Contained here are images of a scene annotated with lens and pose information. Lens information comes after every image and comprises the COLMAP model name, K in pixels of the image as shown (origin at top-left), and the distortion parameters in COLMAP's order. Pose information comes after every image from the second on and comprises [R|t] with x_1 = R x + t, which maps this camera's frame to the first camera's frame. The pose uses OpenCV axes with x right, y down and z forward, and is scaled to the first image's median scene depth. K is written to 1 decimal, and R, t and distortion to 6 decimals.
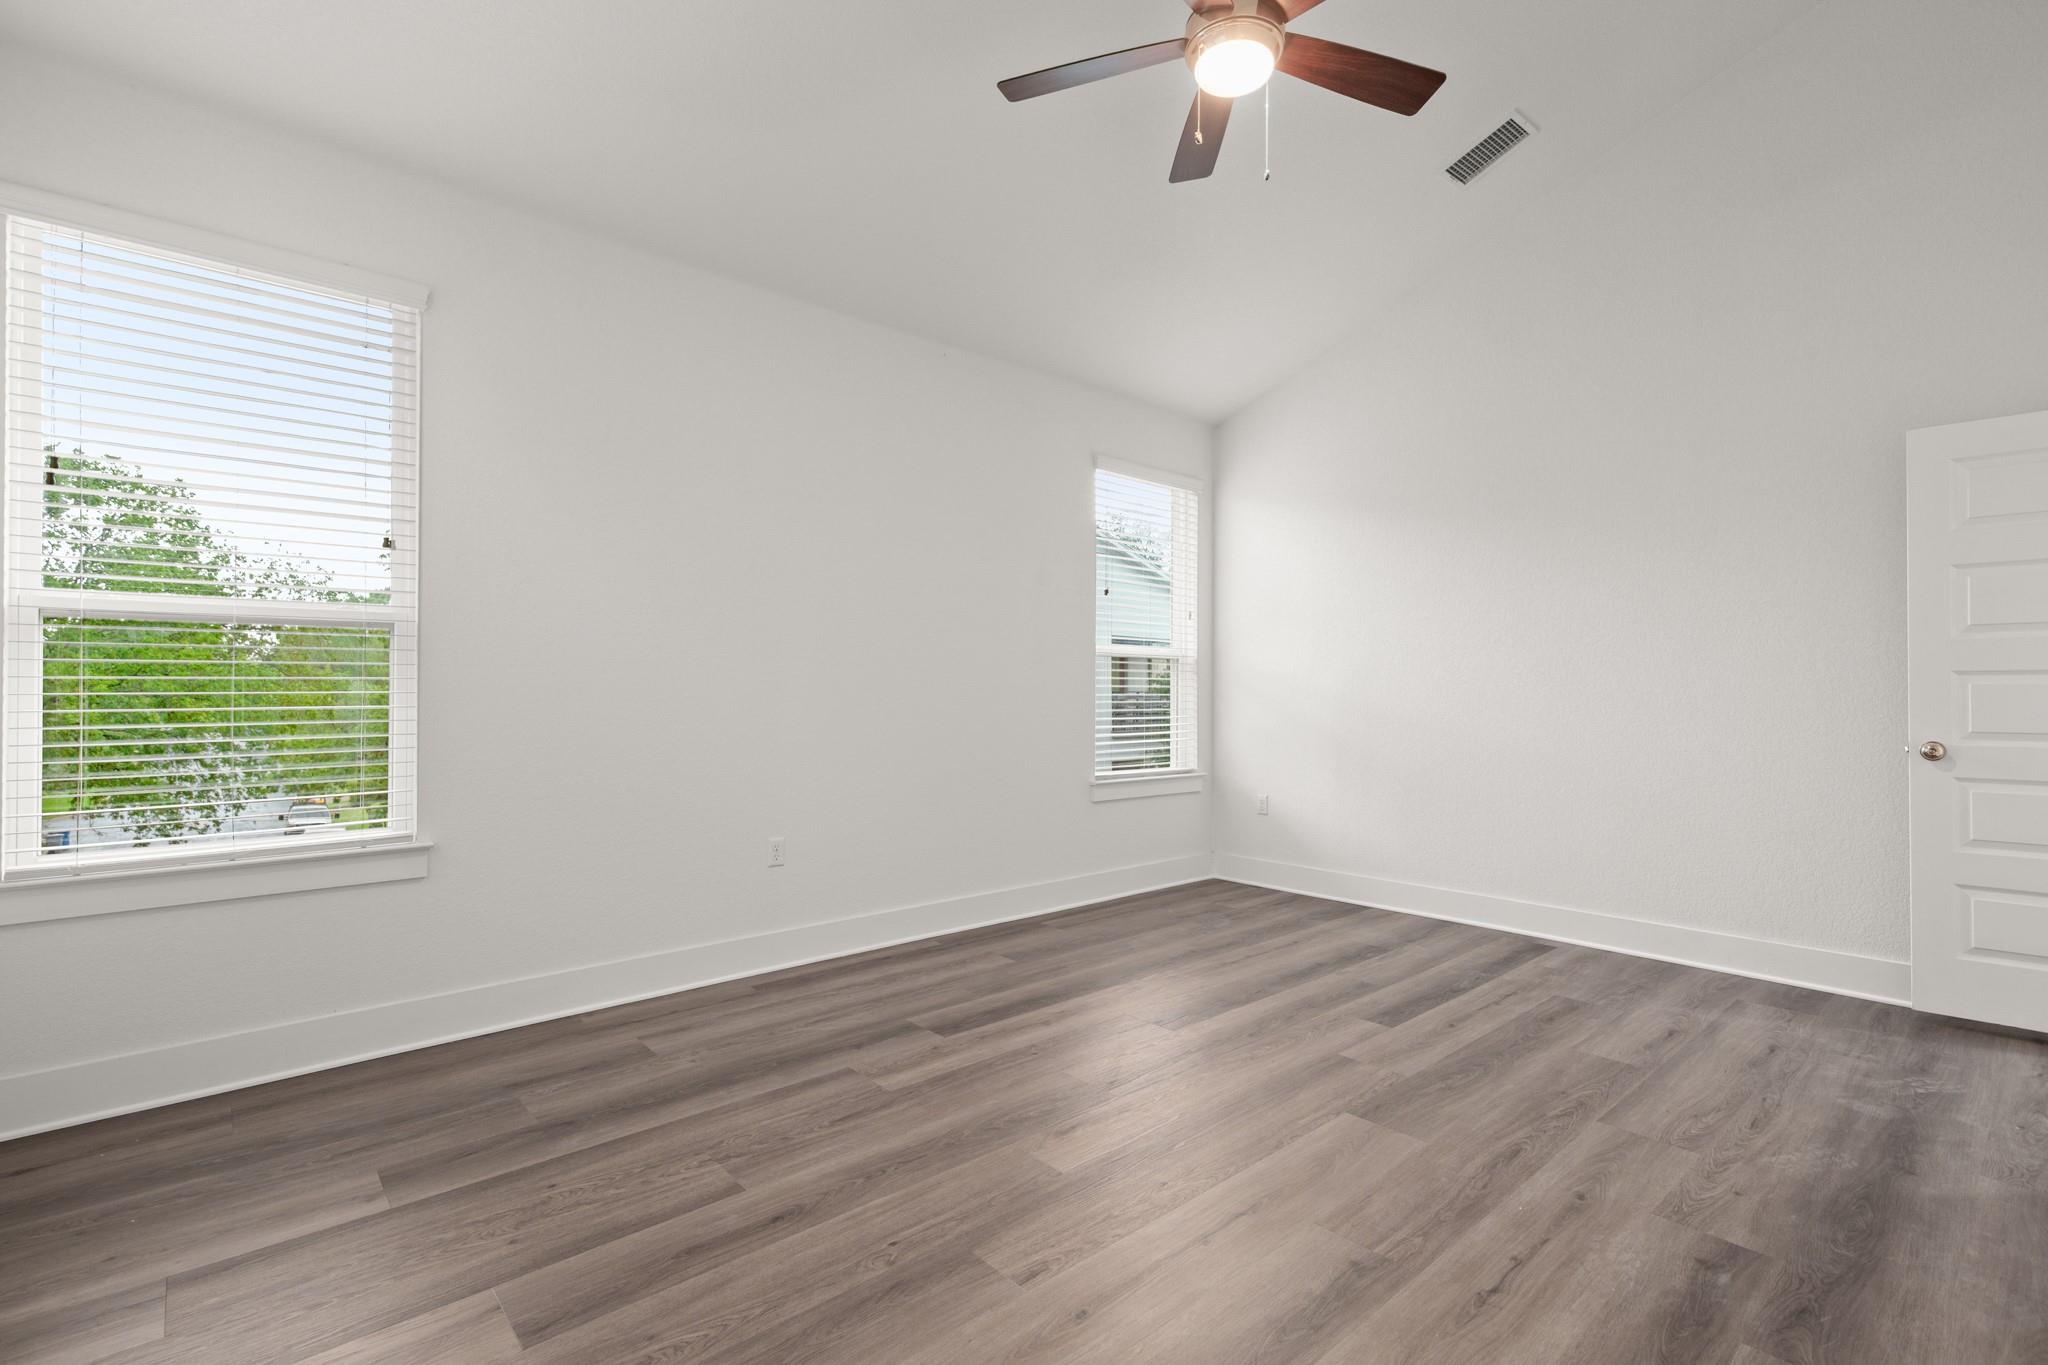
lens RADIAL K [[1055.8, 0, 1026.8], [0, 1055.8, 706.4], [0, 0, 1]] dist [0.000366, -0.000409]
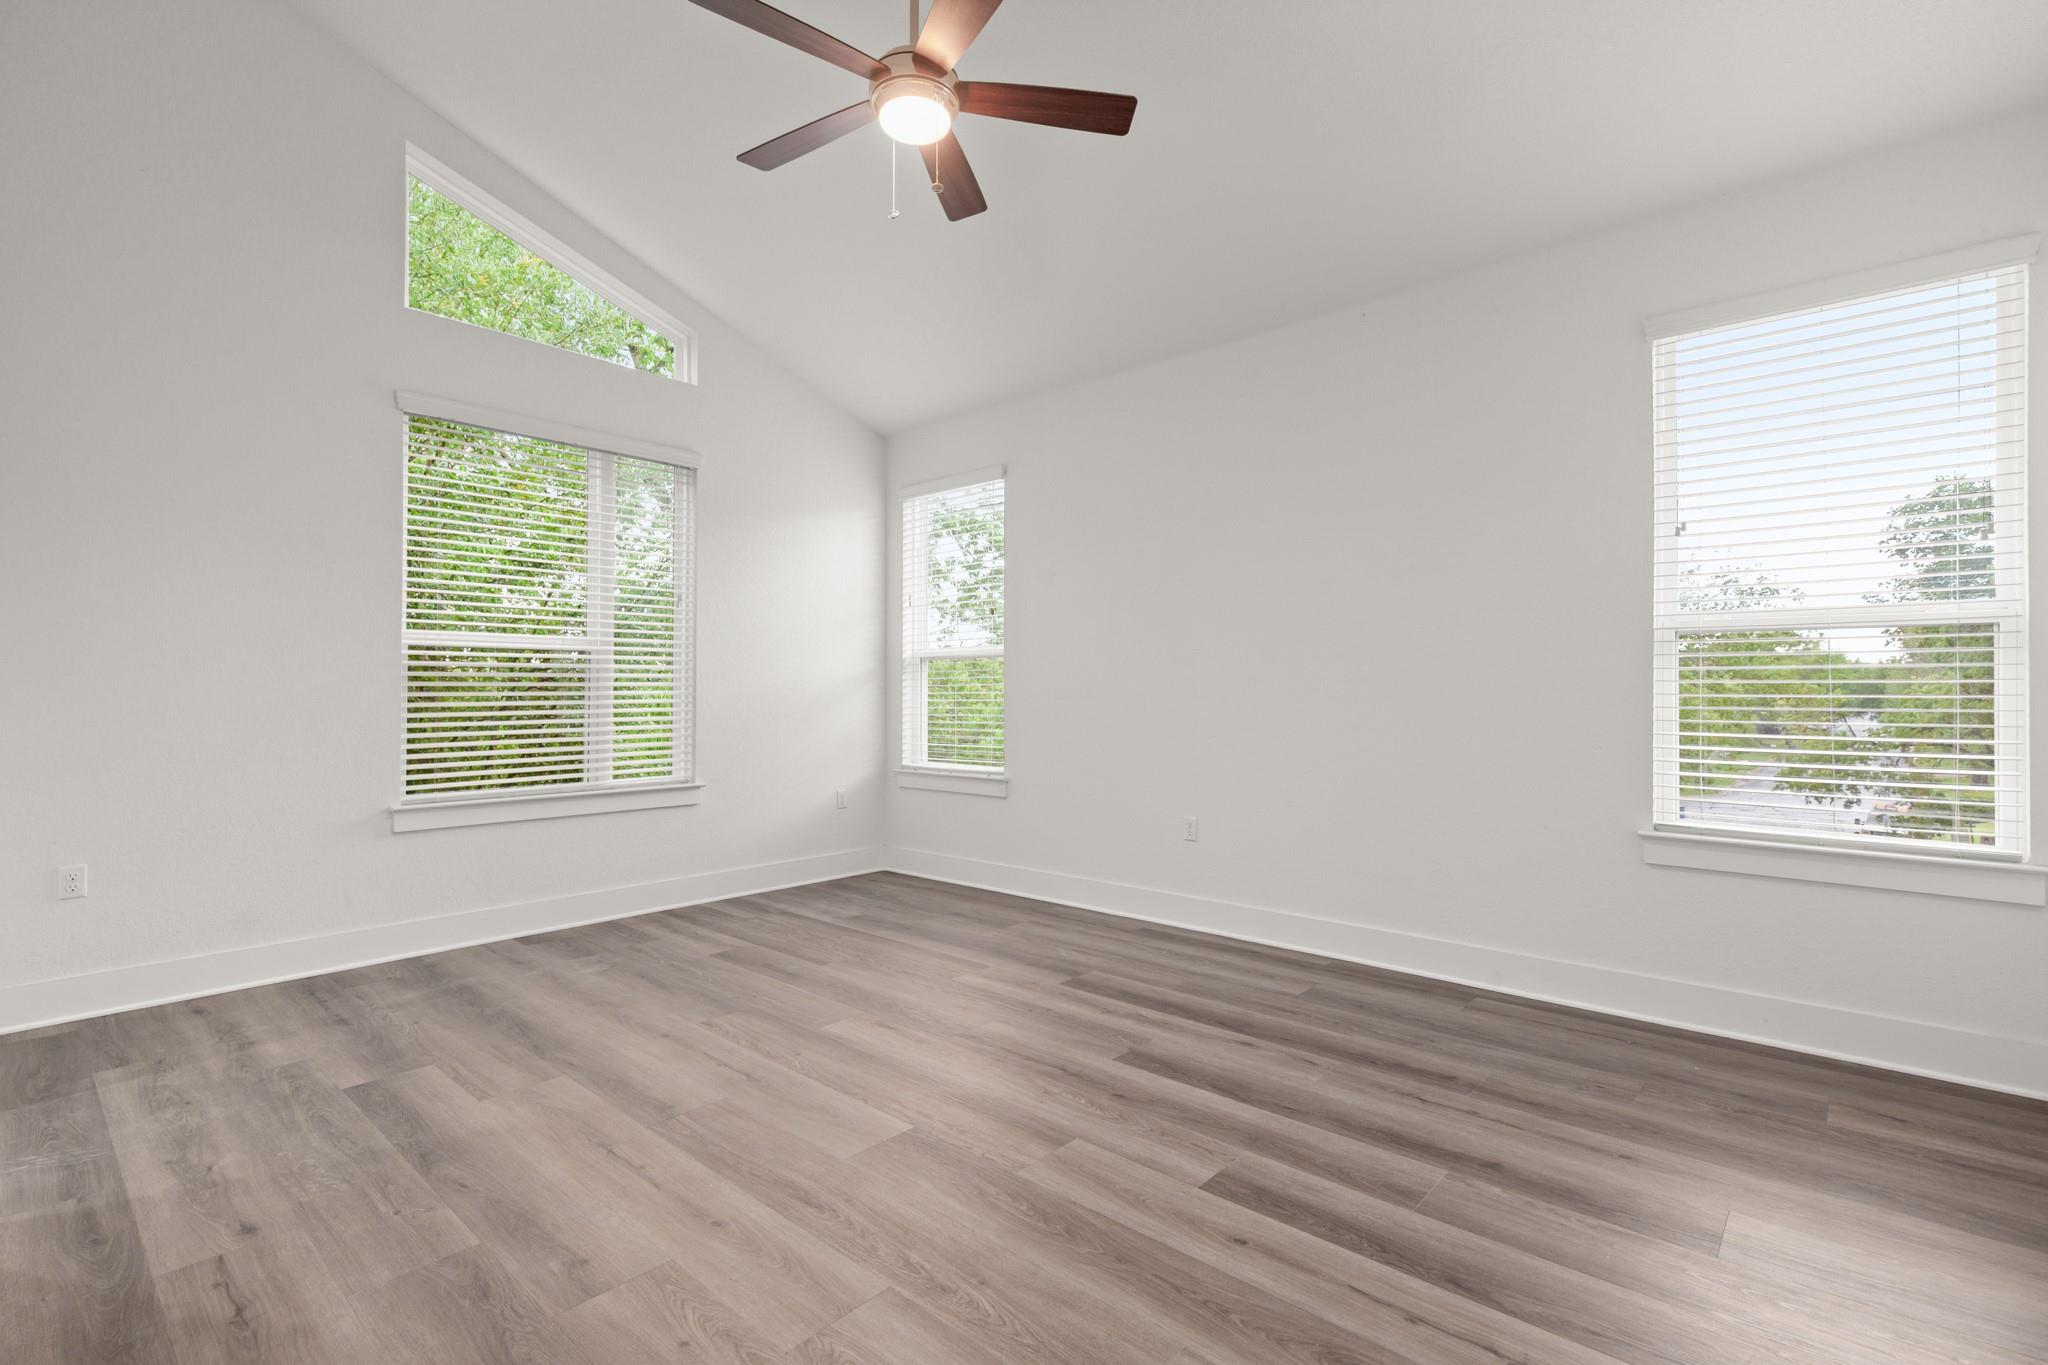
lens RADIAL K [[932.1, 0, 1042.6], [0, 932.1, 702.2], [0, 0, 1]] dist [-0.000720, -0.000262]
pose [[0.083248, 0.018242, -0.996362, 0.938200], [-0.018961, 0.999680, 0.016719, -0.040167], [0.996348, 0.017500, 0.083567, 0.800407]]
